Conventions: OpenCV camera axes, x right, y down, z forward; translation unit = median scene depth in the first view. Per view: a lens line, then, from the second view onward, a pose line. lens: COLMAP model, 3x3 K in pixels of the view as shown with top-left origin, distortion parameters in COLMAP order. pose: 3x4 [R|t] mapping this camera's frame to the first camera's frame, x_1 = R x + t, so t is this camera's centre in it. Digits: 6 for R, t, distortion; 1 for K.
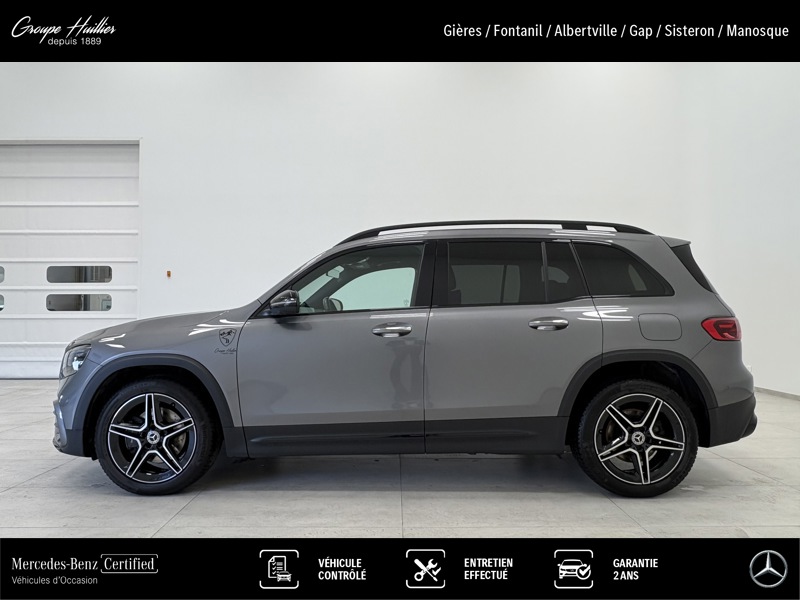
lens RADIAL K [[521.0, 0, 398.5], [0, 521.0, 298.6], [0, 0, 1]] dist [-0.016982, 0.002041]
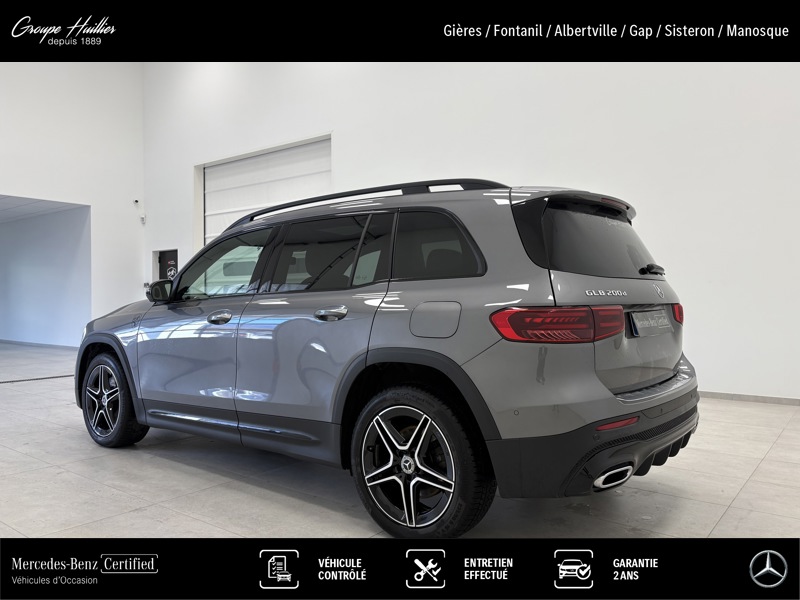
lens RADIAL K [[618.1, 0, 399.1], [0, 618.1, 302.1], [0, 0, 1]] dist [0.042962, -0.069543]
pose [[0.781809, 0.001724, -0.623515, 1.020406], [0.016315, 0.999597, 0.023221, 0.009304], [0.623304, -0.028327, 0.781466, 0.289160]]
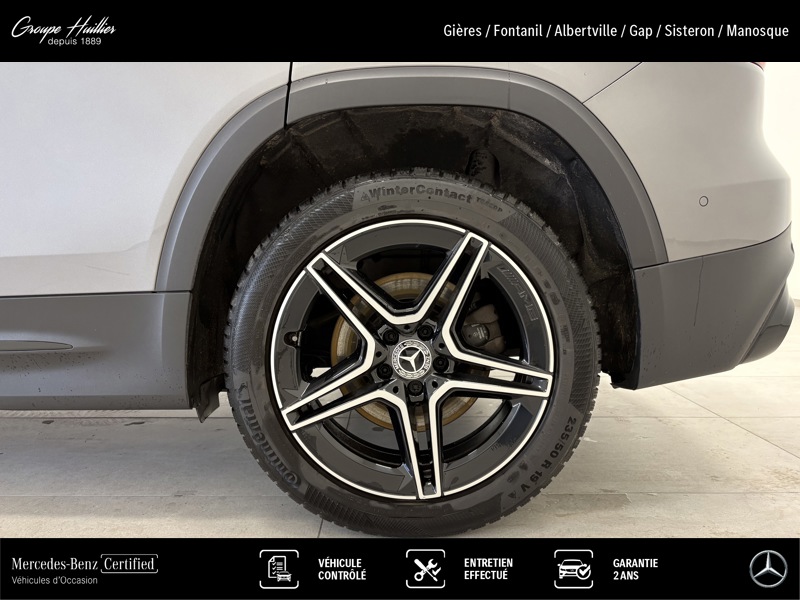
lens RADIAL K [[618.1, 0, 400.2], [0, 618.1, 300.9], [0, 0, 1]] dist [0.042962, -0.069543]
pose [[0.999922, 0.000580, 0.012462, 0.451403], [-0.002016, 0.993300, 0.115547, 0.189242], [-0.012311, -0.115563, 0.993224, 0.623982]]
